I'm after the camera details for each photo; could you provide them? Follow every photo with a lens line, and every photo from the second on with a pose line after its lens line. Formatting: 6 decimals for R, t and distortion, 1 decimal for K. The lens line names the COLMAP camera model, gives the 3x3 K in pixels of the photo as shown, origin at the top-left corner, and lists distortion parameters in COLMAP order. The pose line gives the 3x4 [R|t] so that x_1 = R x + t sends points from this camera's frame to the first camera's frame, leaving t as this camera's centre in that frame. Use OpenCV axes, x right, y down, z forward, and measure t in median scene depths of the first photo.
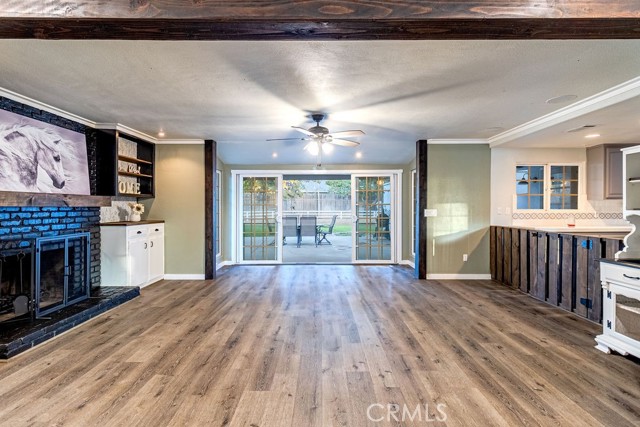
lens RADIAL K [[299.1, 0, 317.4], [0, 299.1, 210.5], [0, 0, 1]] dist [0.000248, -0.000525]
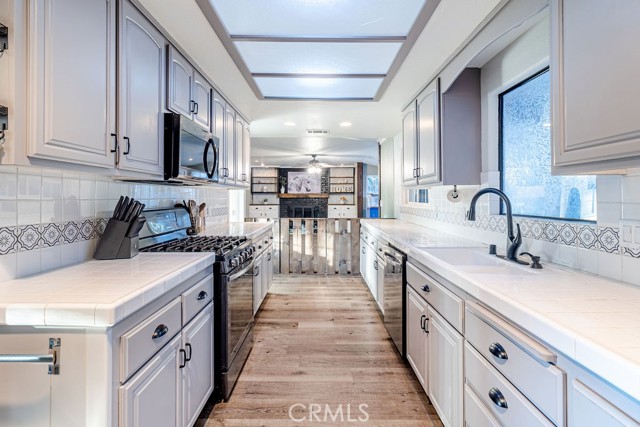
lens RADIAL K [[299.1, 0, 321.2], [0, 299.1, 197.5], [0, 0, 1]] dist [0.000248, -0.000525]
pose [[0.025399, -0.001671, -0.999676, 2.591174], [-0.012959, 0.999914, -0.002000, -0.009191], [0.999593, 0.013005, 0.025375, 1.194661]]
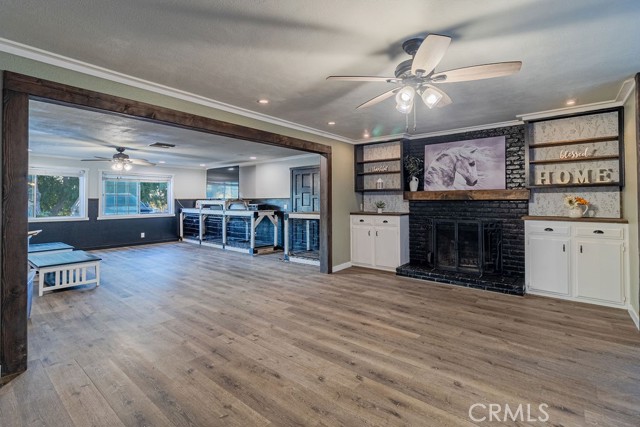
lens RADIAL K [[299.1, 0, 323.4], [0, 299.1, 195.6], [0, 0, 1]] dist [0.000248, -0.000525]
pose [[-0.622186, -0.009095, -0.782816, 0.683526], [-0.006230, 0.999958, -0.006666, -0.019907], [0.782844, 0.000730, -0.622217, 1.487233]]
